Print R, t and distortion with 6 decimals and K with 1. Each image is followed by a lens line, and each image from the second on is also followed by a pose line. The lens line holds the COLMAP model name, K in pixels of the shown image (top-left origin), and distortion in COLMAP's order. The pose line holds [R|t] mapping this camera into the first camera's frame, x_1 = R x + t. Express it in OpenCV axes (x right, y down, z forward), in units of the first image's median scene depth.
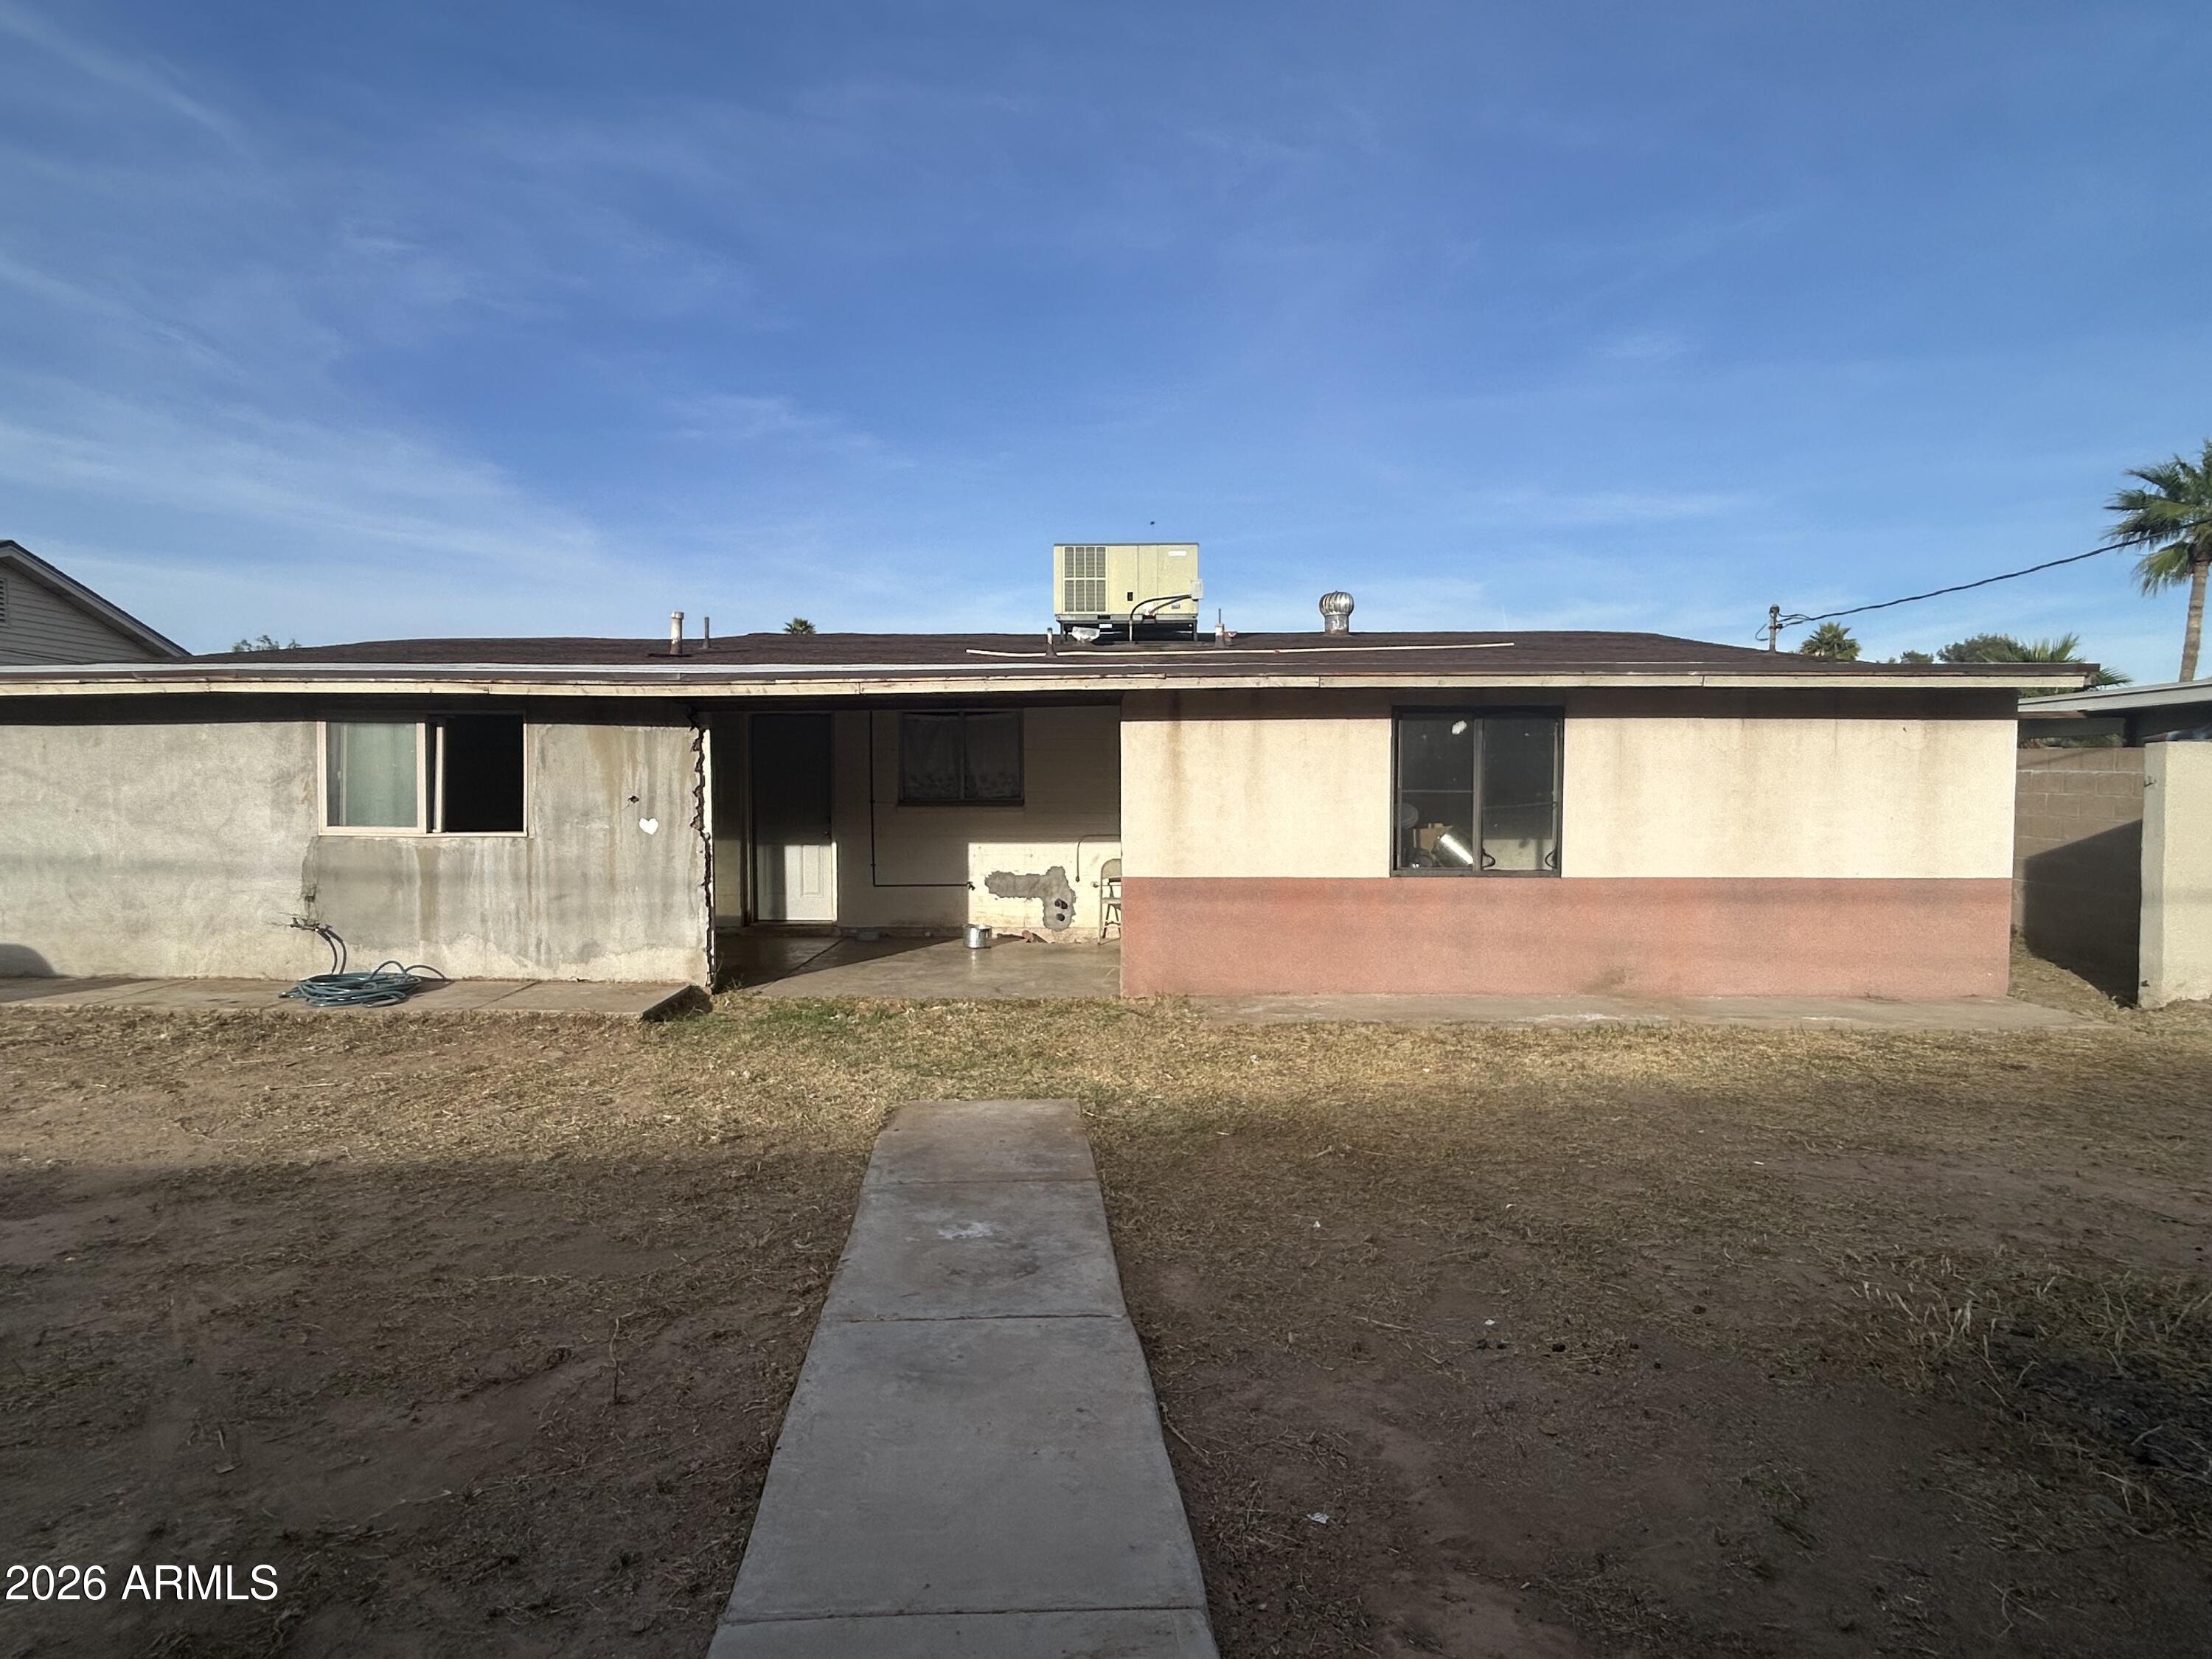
lens RADIAL K [[1189.5, 0, 1106.0], [0, 1189.5, 829.5], [0, 0, 1]] dist [0.000854, 0.004106]
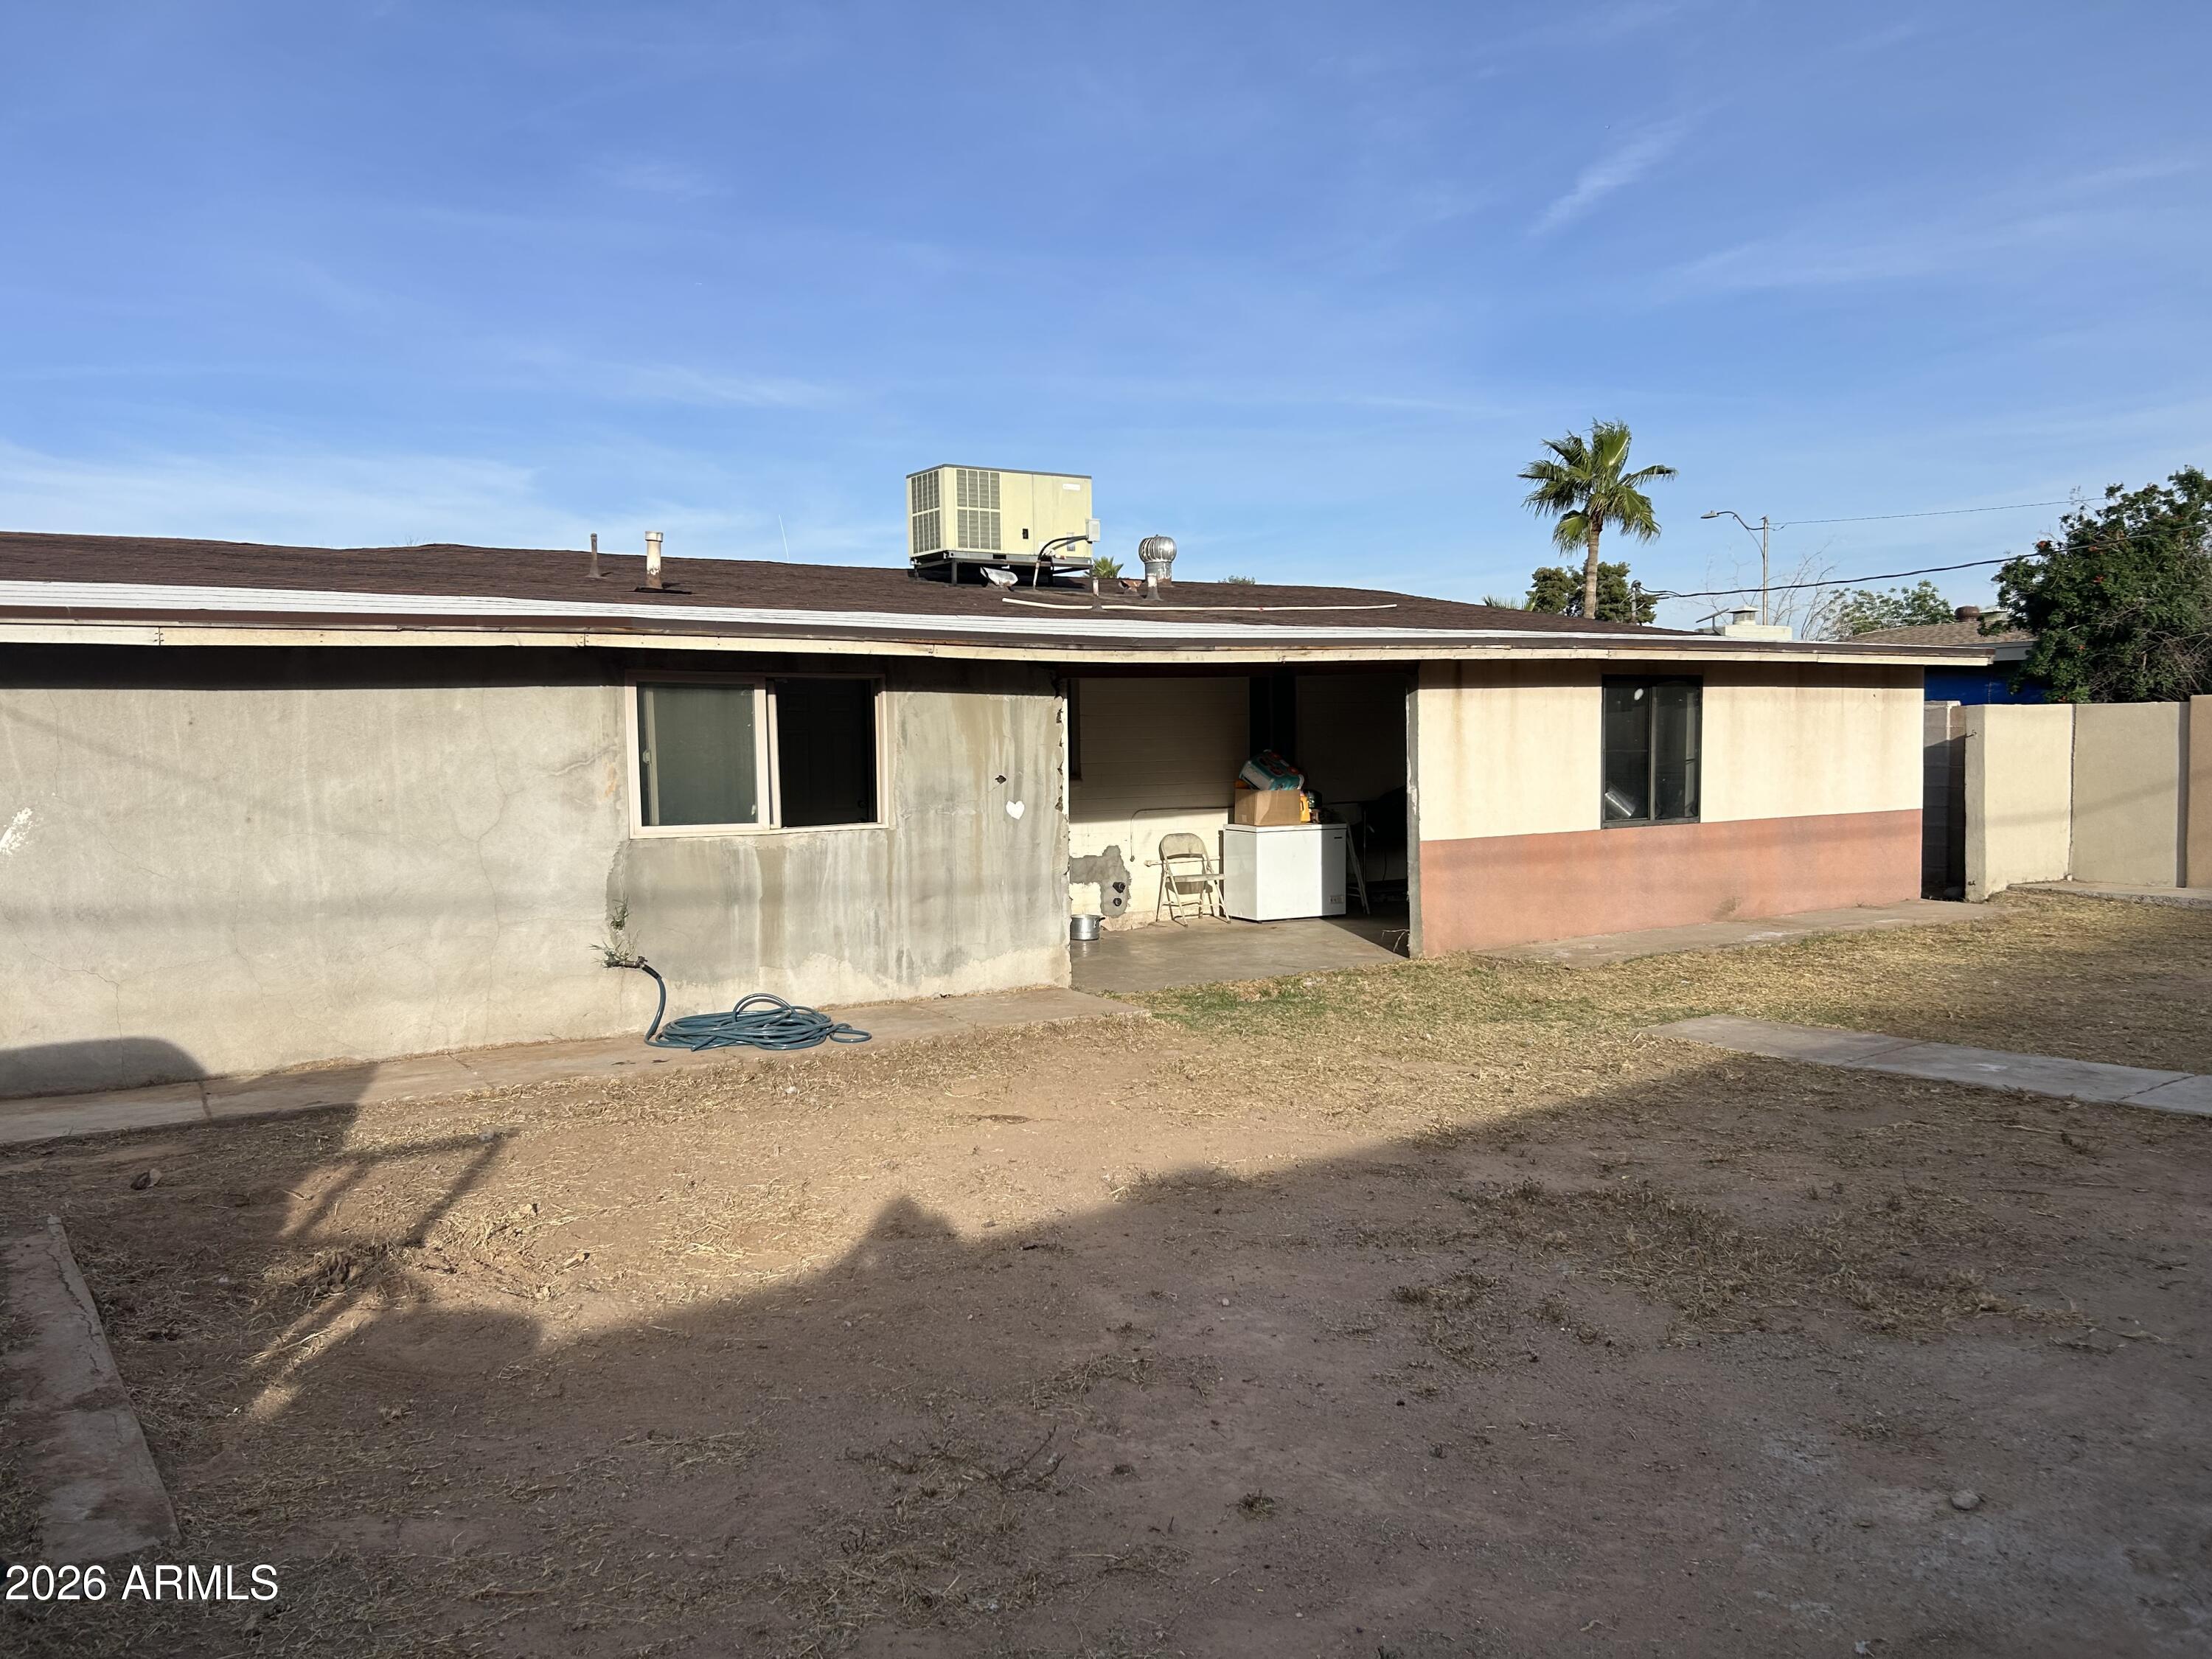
lens RADIAL K [[1633.4, 0, 1088.9], [0, 1633.4, 846.2], [0, 0, 1]] dist [0.119631, -0.095361]
pose [[0.830101, -0.050716, 0.555302, -0.997644], [0.038634, 0.998693, 0.033460, -0.014005], [-0.556273, -0.006322, 0.830975, -0.017316]]
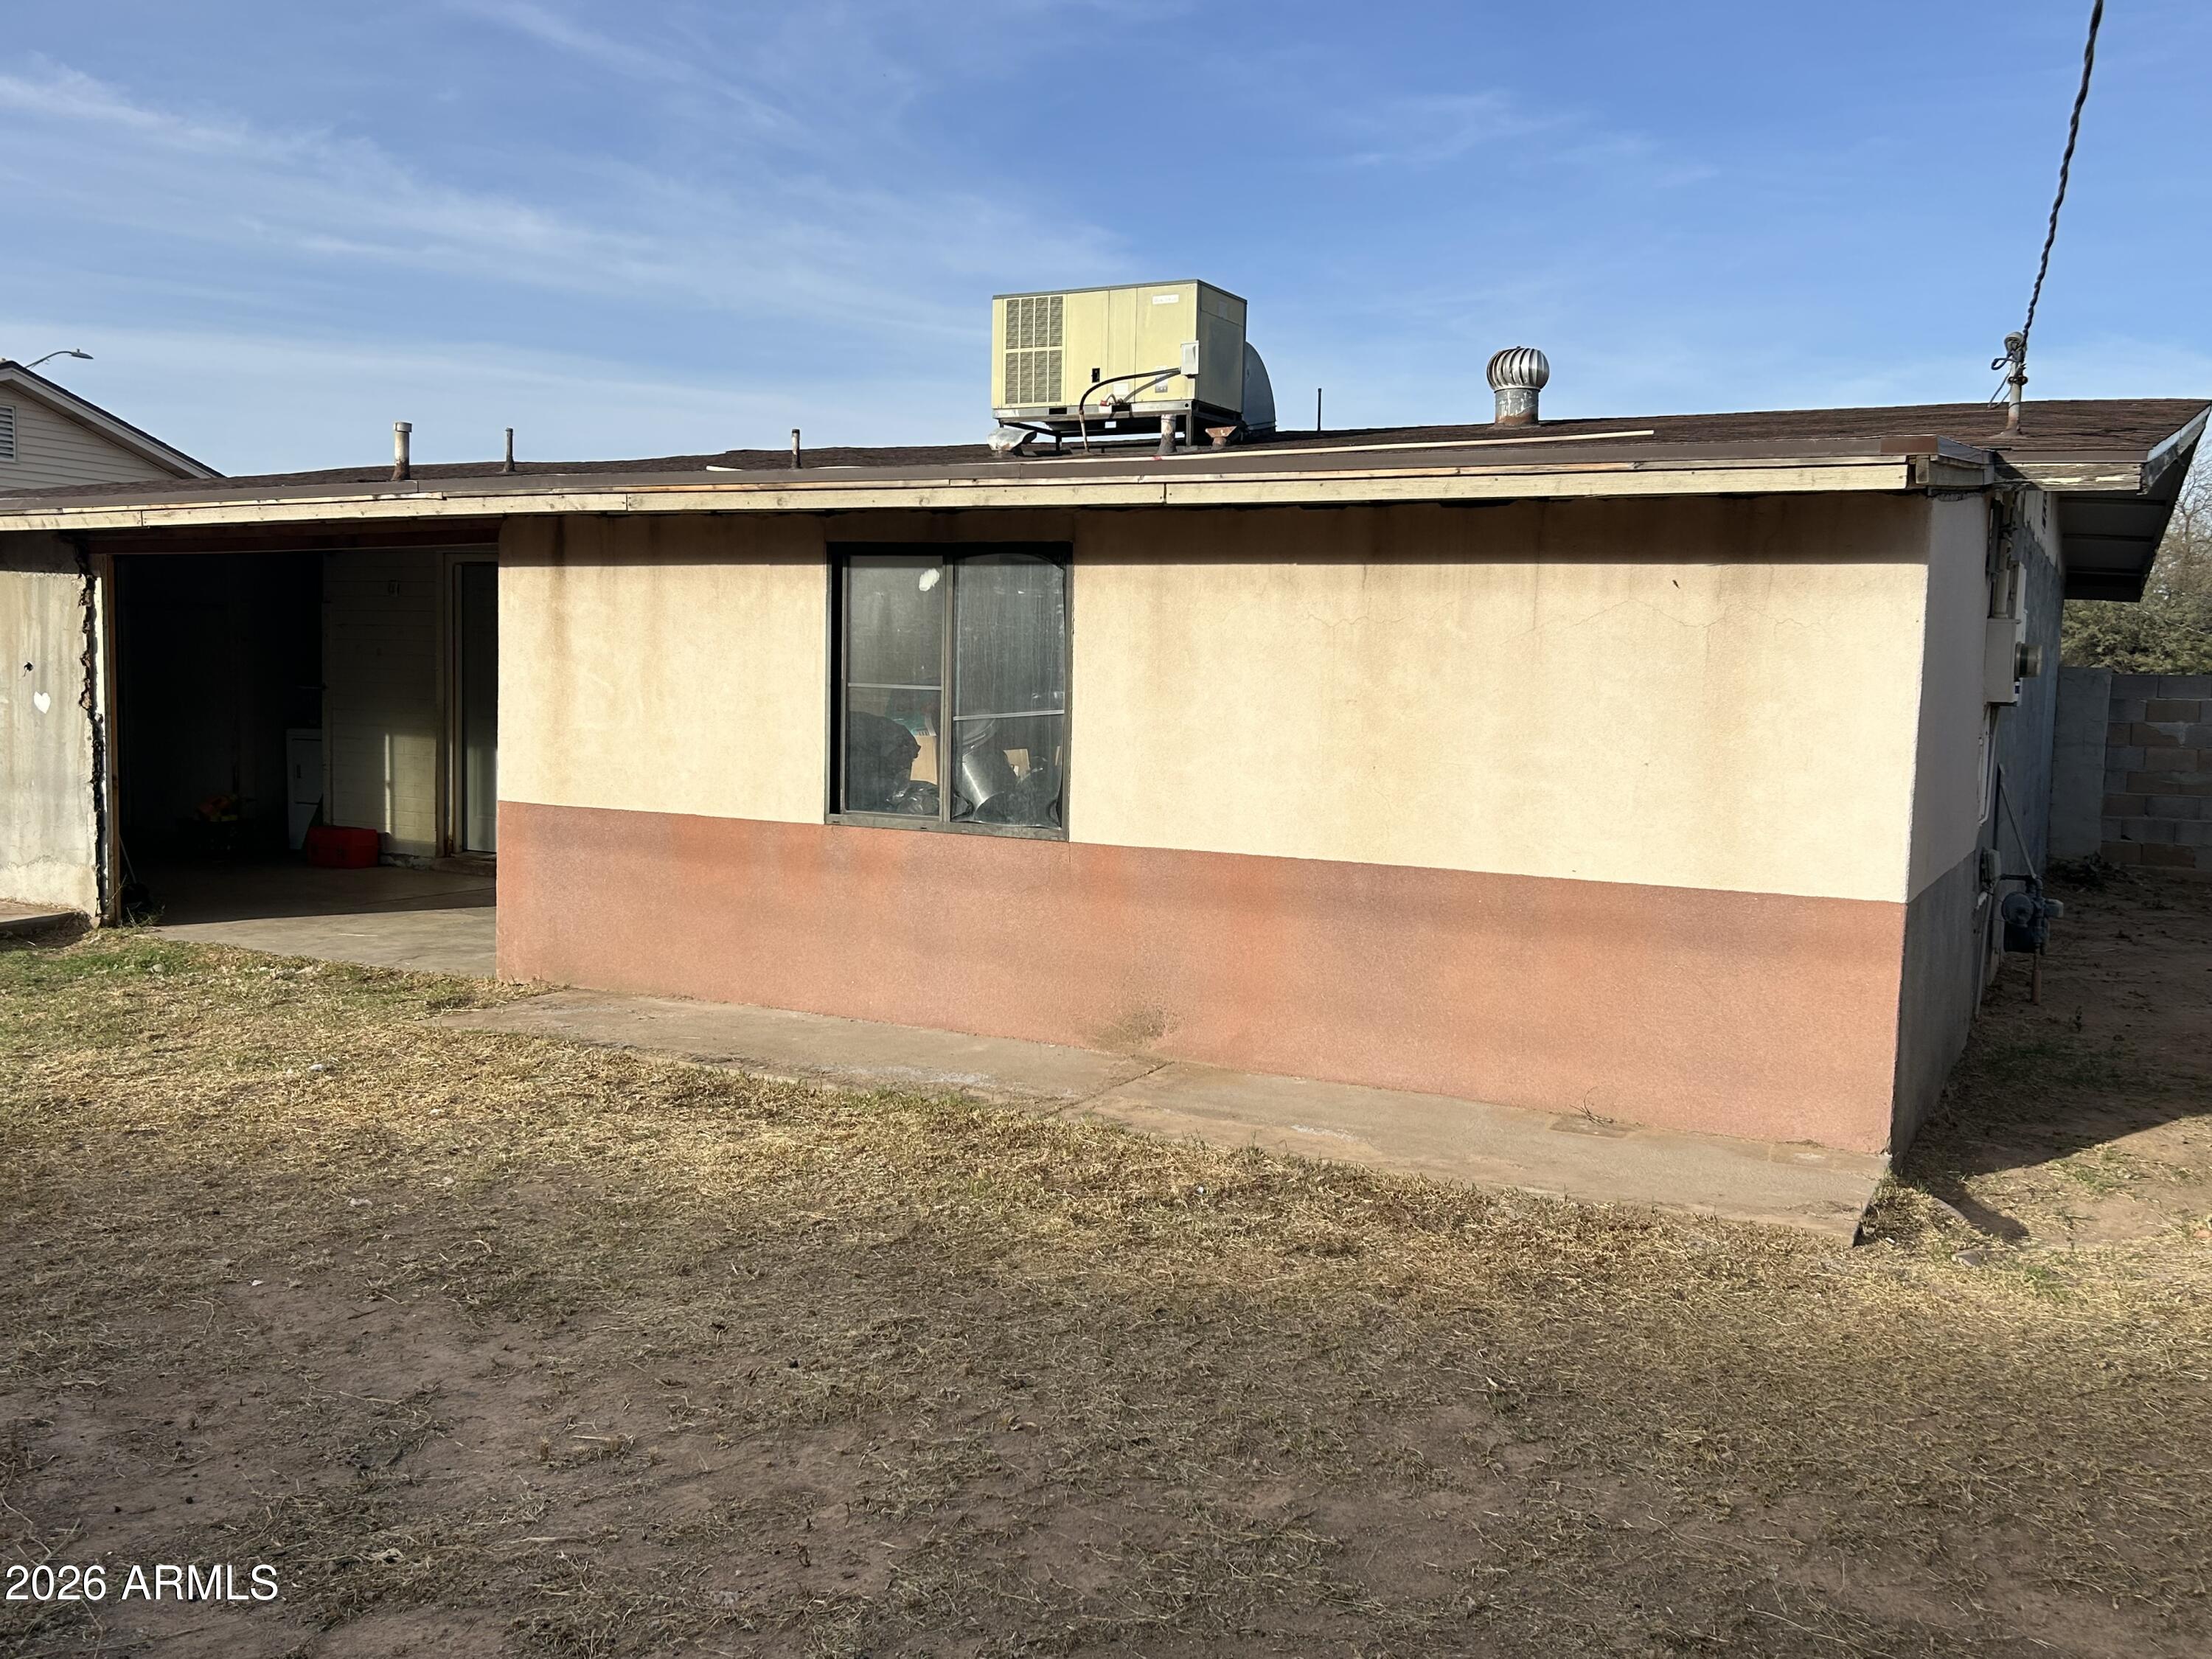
lens RADIAL K [[1832.0, 0, 1174.8], [0, 1832.0, 778.6], [0, 0, 1]] dist [0.074124, -0.053528]
pose [[0.905544, 0.048010, -0.421526, 0.785783], [-0.040587, 0.998823, 0.026570, -0.015364], [0.422306, -0.006952, 0.906427, 0.214415]]
